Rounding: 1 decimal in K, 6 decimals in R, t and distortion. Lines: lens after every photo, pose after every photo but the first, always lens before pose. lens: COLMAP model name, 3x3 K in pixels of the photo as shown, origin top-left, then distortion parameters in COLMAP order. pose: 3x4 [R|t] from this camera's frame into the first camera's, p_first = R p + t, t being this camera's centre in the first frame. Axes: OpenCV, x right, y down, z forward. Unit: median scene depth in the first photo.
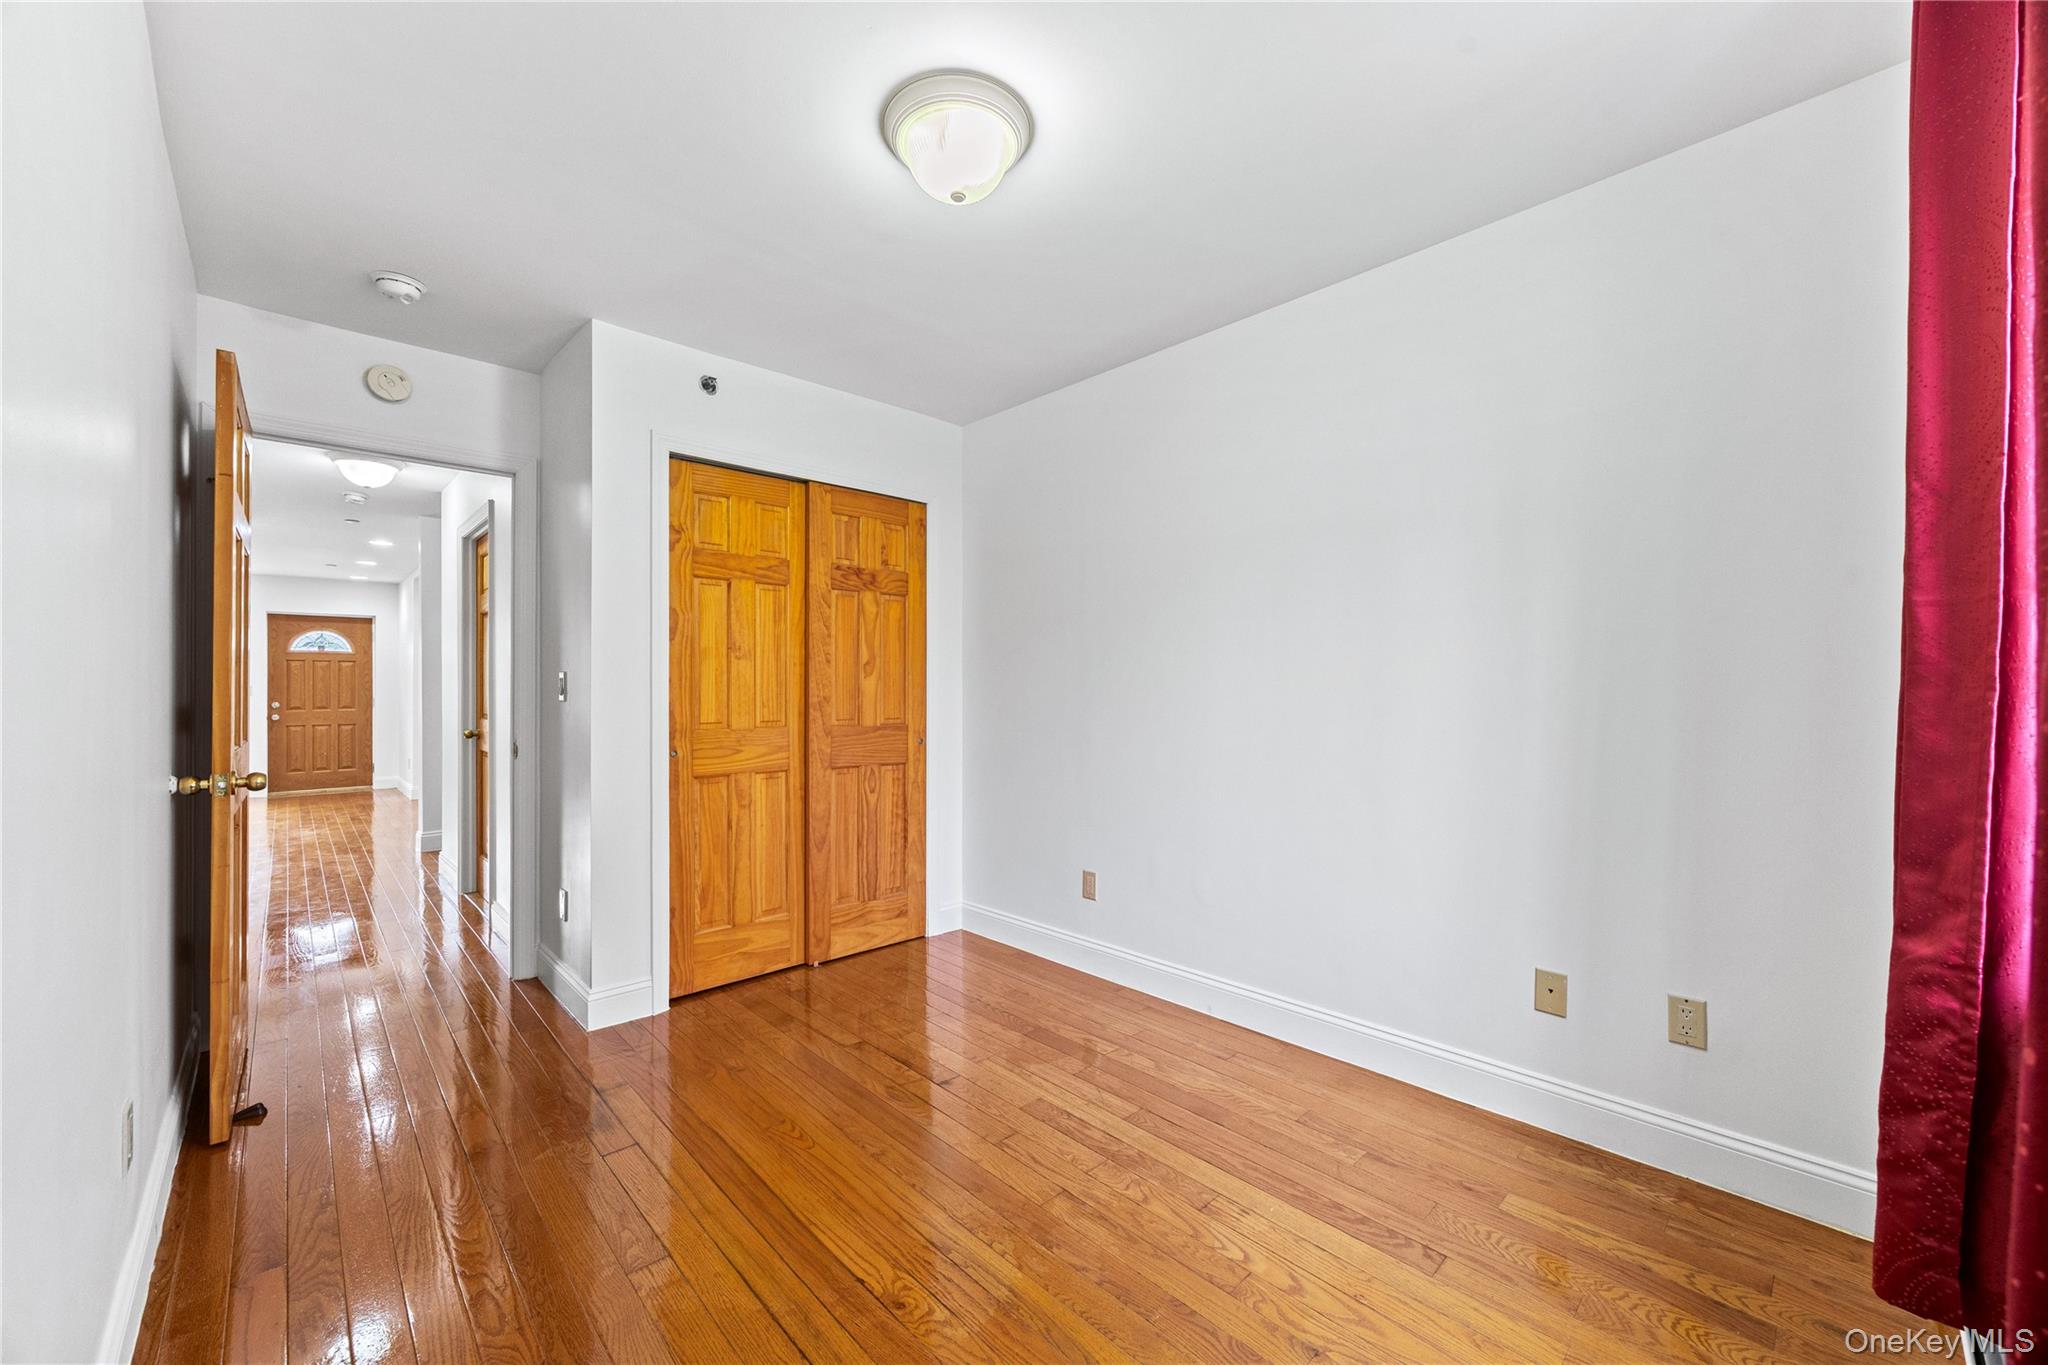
lens RADIAL K [[783.6, 0, 995.2], [0, 783.6, 690.2], [0, 0, 1]] dist [0.006449, -0.002455]
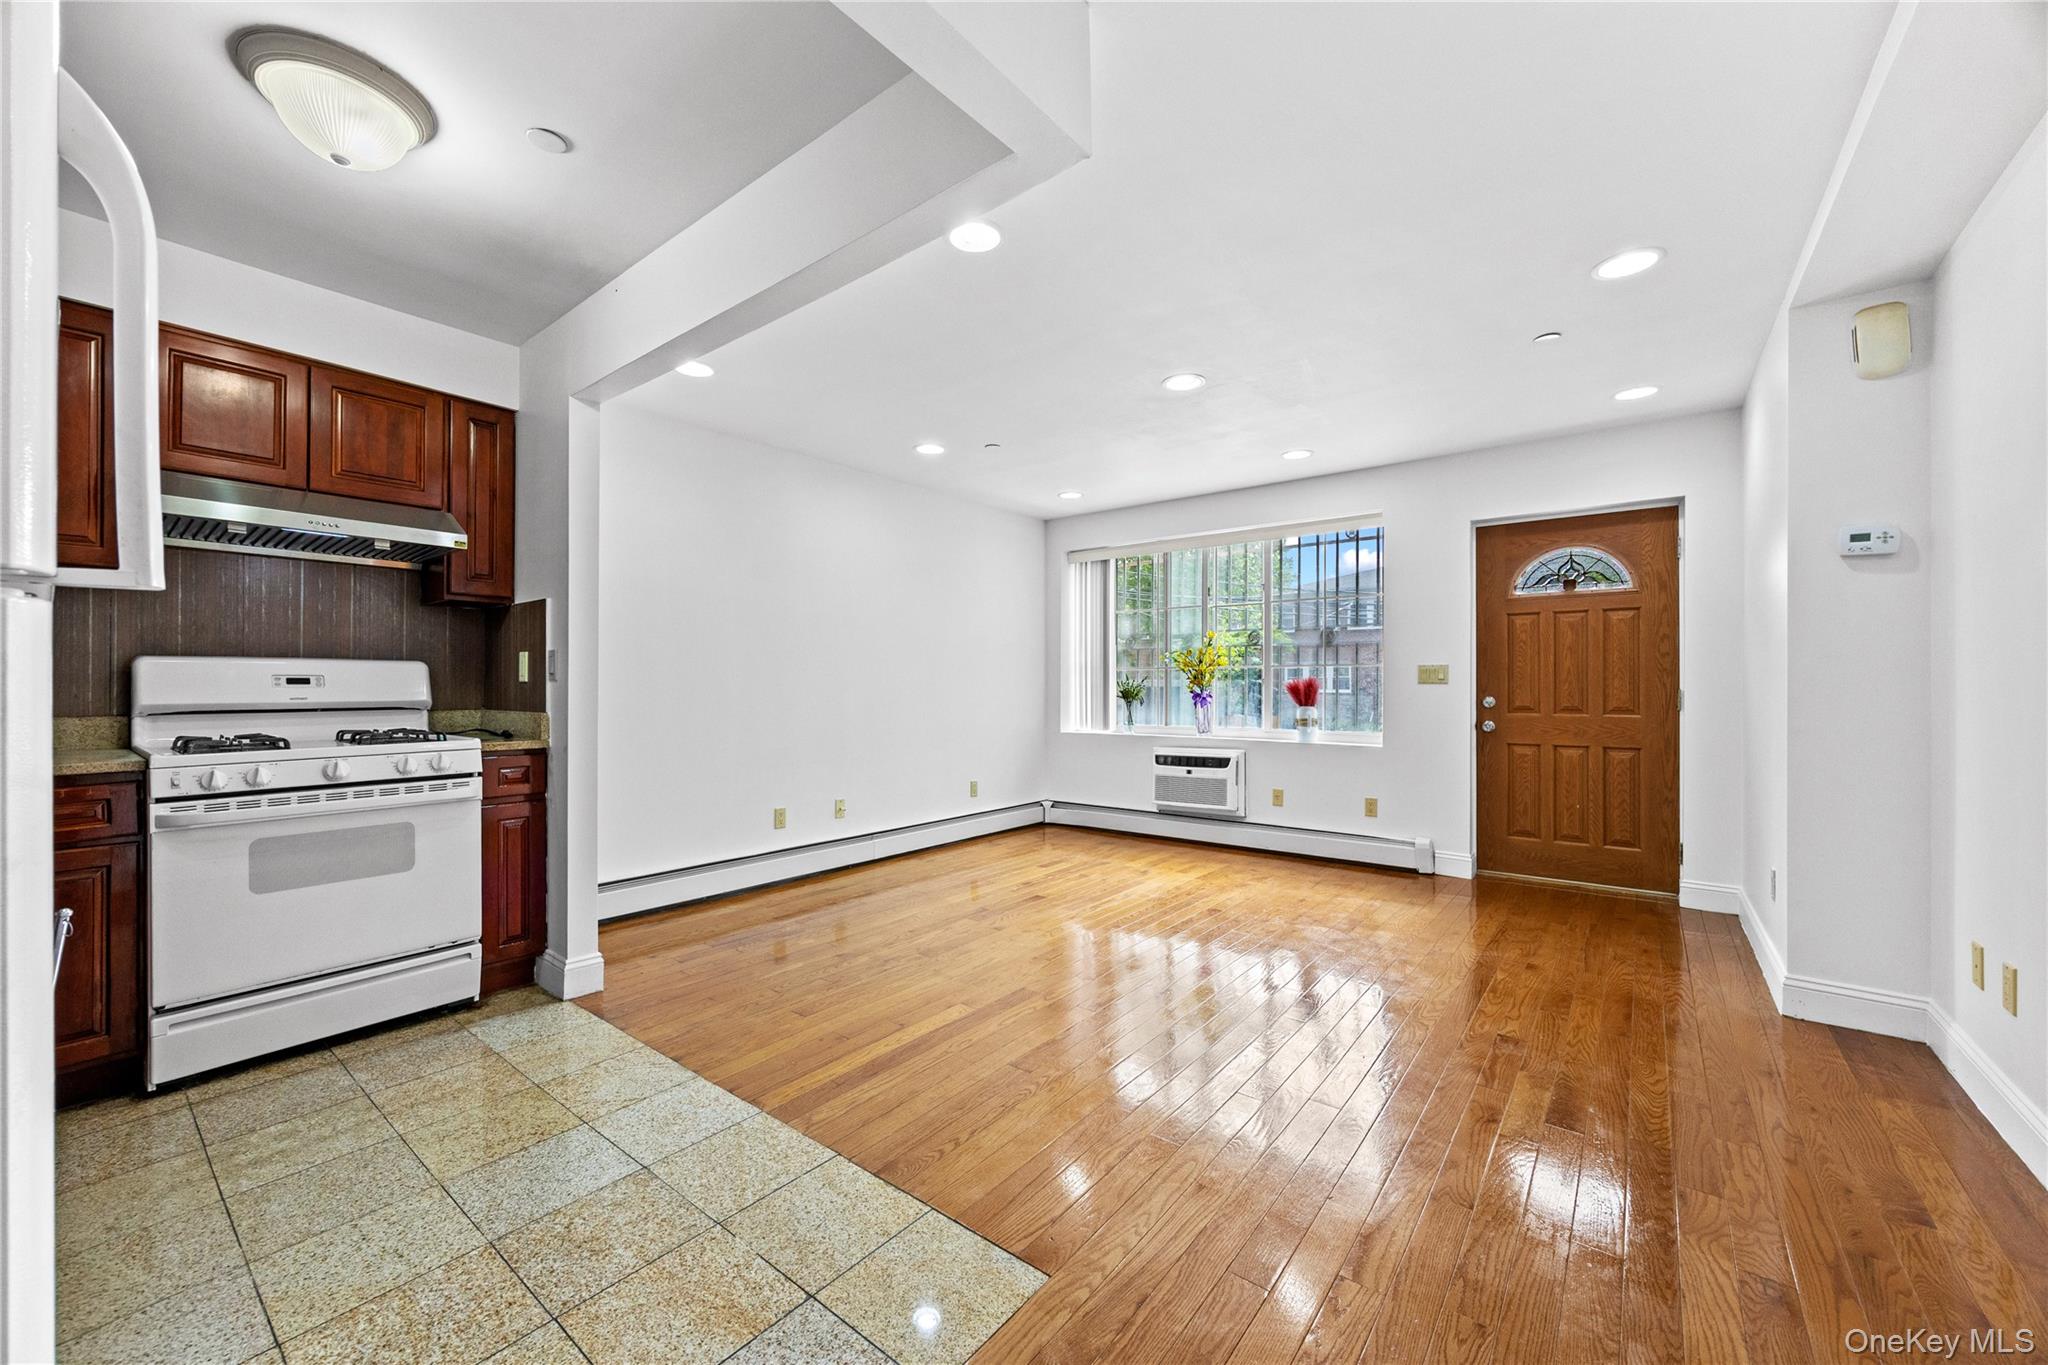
lens RADIAL K [[783.6, 0, 1043.4], [0, 783.6, 683.7], [0, 0, 1]] dist [0.006449, -0.002455]
pose [[0.178748, -0.000700, -0.983895, -0.456329], [0.001252, 0.999999, -0.000484, 0.006357], [0.983894, -0.001145, 0.178749, 0.615009]]
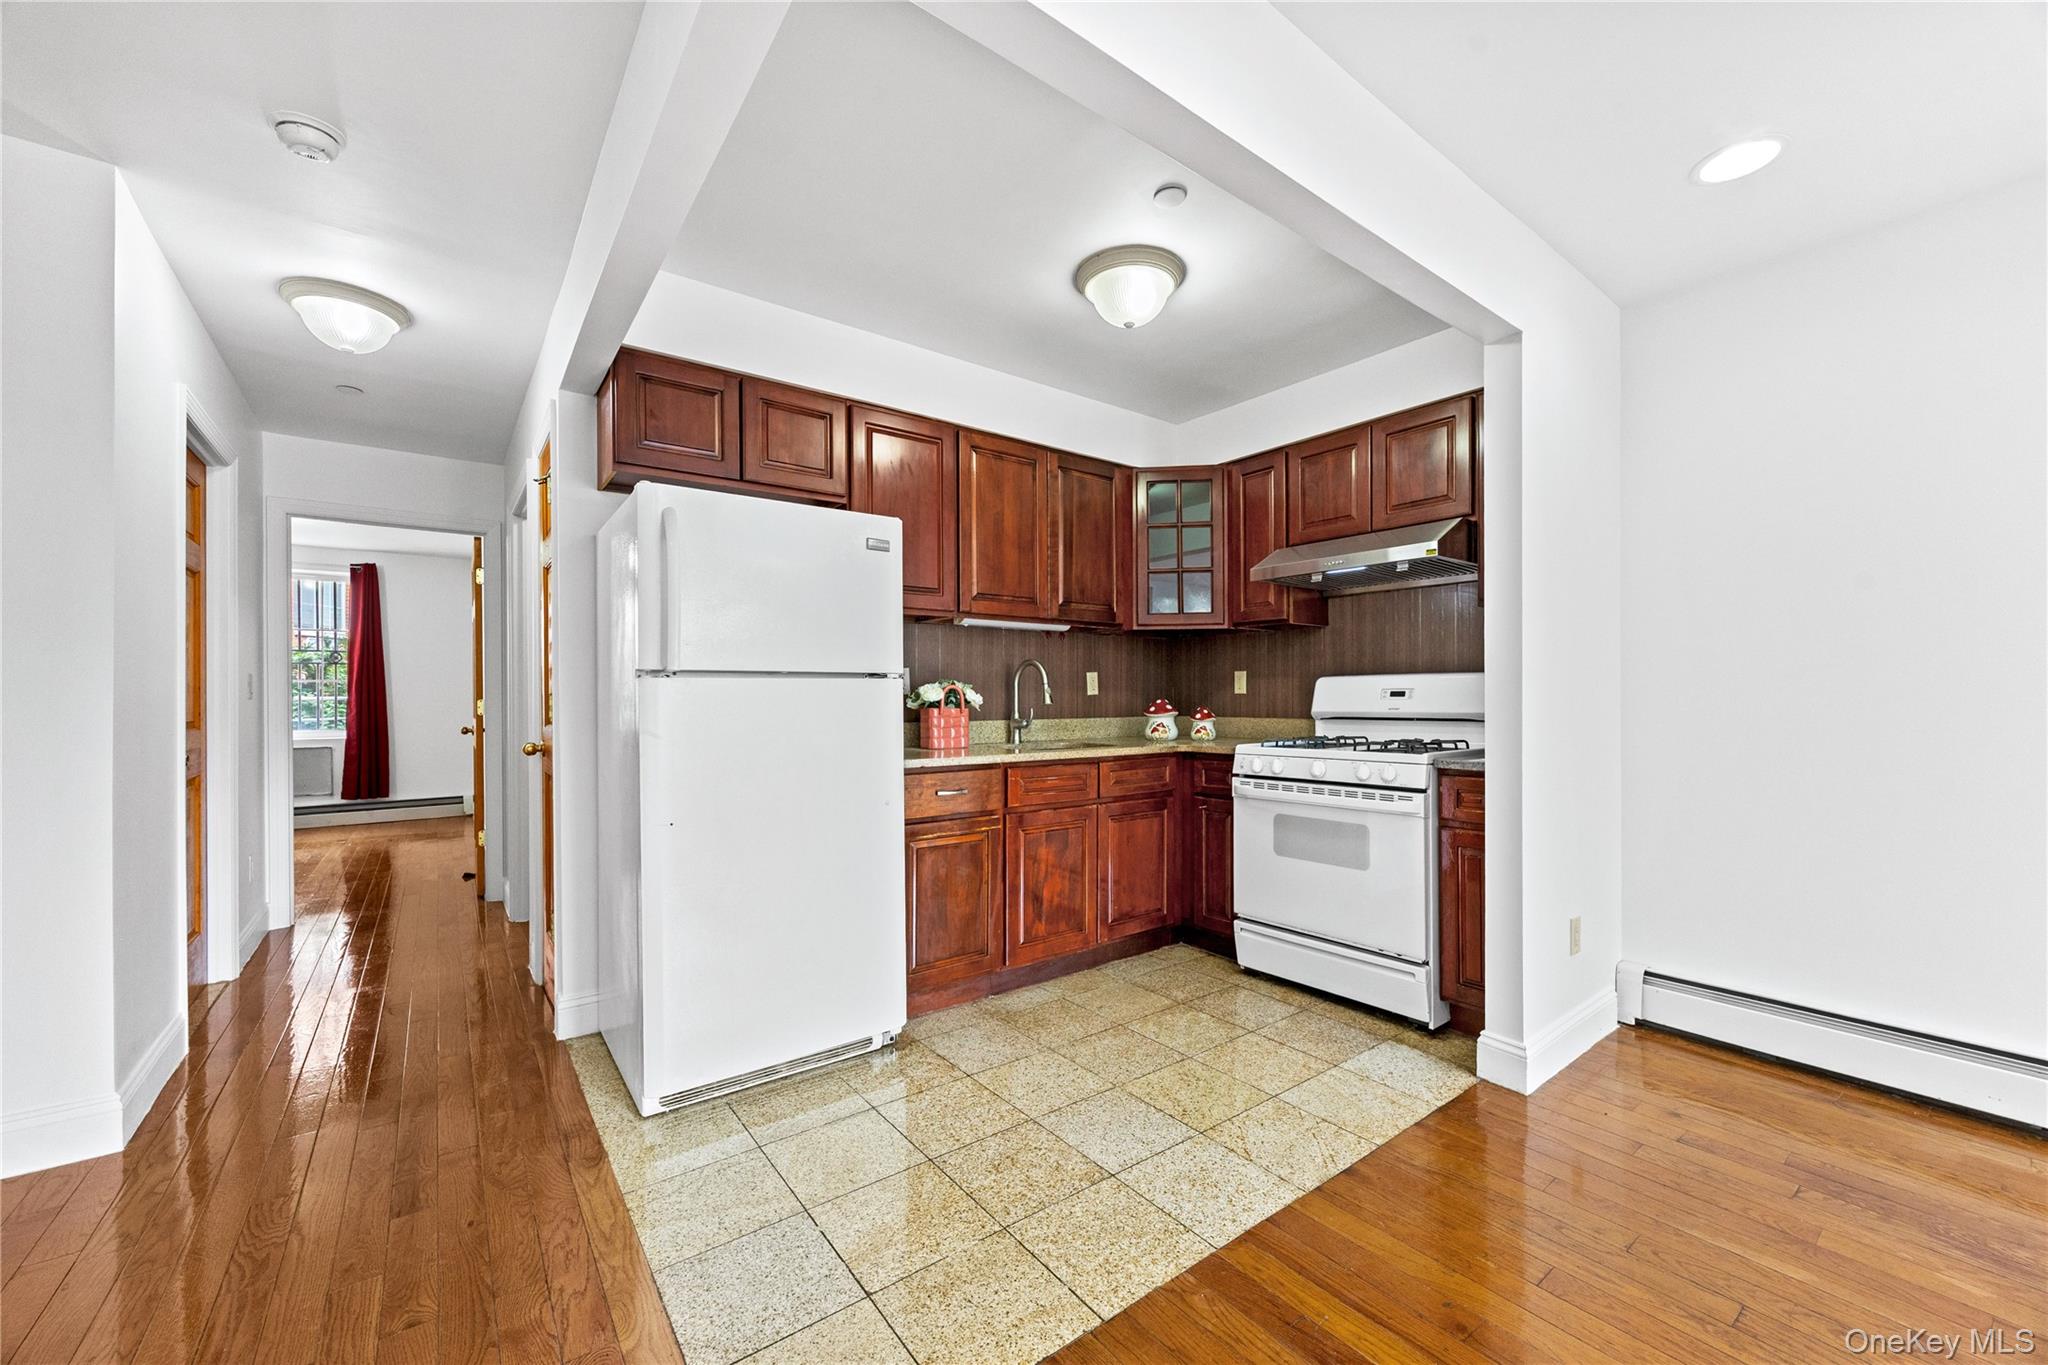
lens RADIAL K [[783.6, 0, 999.1], [0, 783.6, 697.7], [0, 0, 1]] dist [0.006449, -0.002455]
pose [[-0.993875, 0.007991, 0.110217, -0.667087], [0.007569, 0.999962, -0.004246, 0.006664], [-0.110247, -0.003386, -0.993898, 0.757024]]
